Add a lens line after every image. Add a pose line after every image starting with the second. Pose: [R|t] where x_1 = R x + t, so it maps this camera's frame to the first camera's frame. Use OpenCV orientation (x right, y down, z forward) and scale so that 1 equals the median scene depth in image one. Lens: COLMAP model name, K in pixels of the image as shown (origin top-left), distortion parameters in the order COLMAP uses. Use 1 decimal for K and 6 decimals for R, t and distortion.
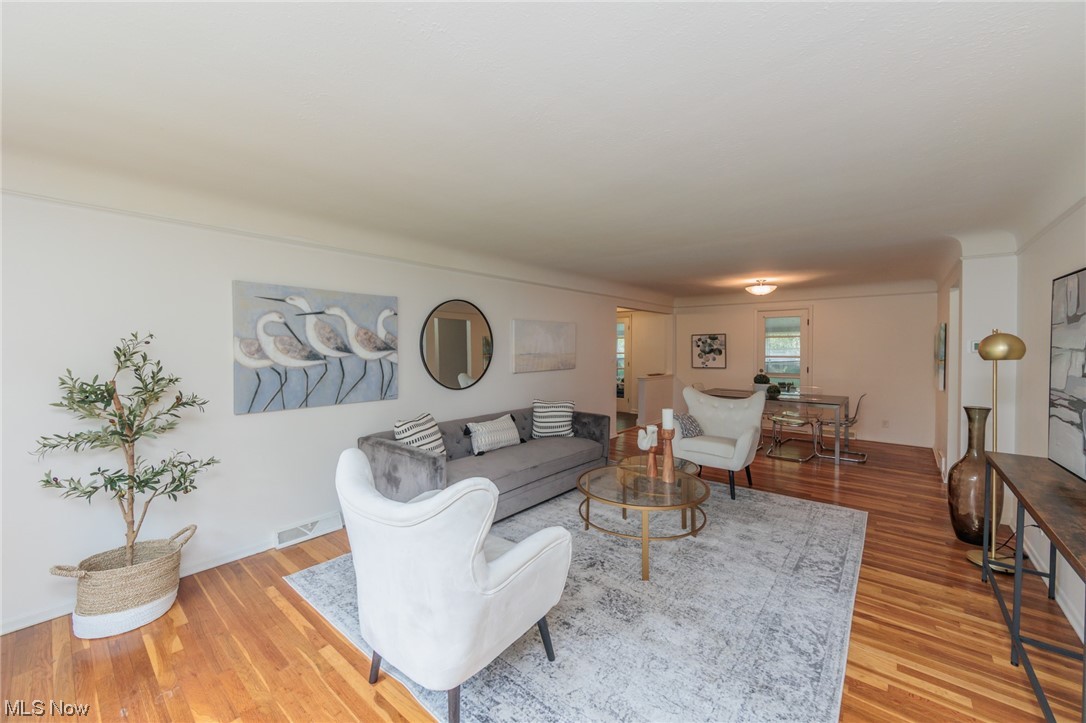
lens RADIAL K [[421.1, 0, 544.8], [0, 421.1, 363.1], [0, 0, 1]] dist [-0.000472, -0.000040]
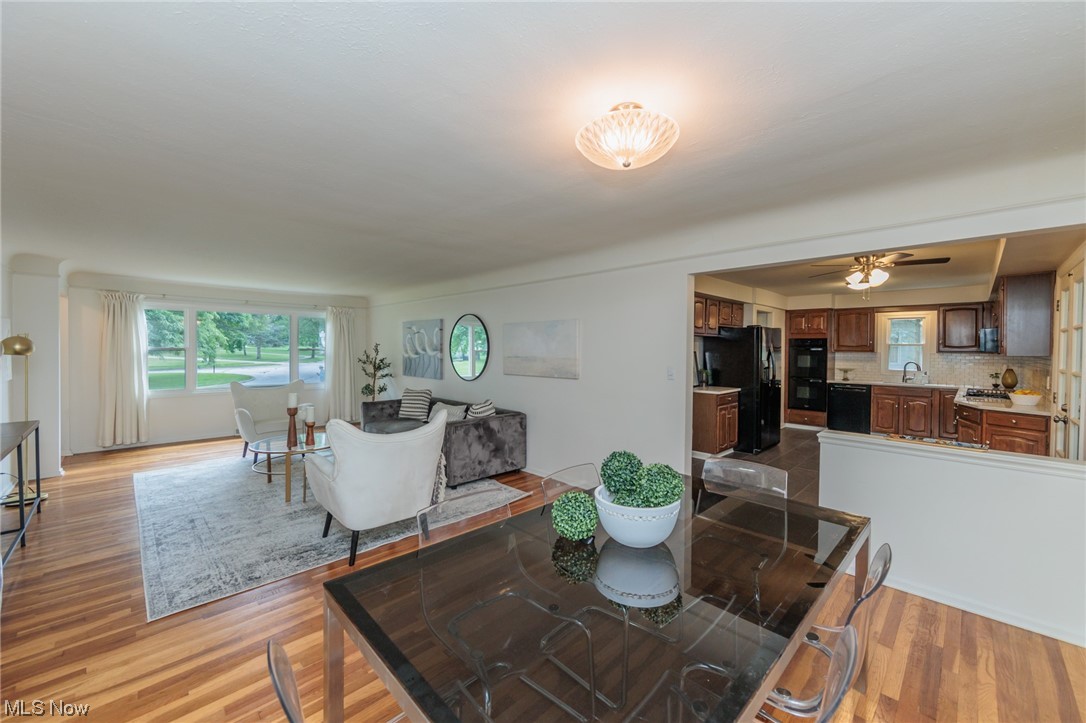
lens RADIAL K [[421.1, 0, 542.3], [0, 421.1, 362.1], [0, 0, 1]] dist [-0.000472, -0.000040]
pose [[-0.095184, 0.029497, -0.995023, 1.484960], [-0.046759, 0.998325, 0.034068, -0.072226], [0.994361, 0.049769, -0.093645, 1.823206]]
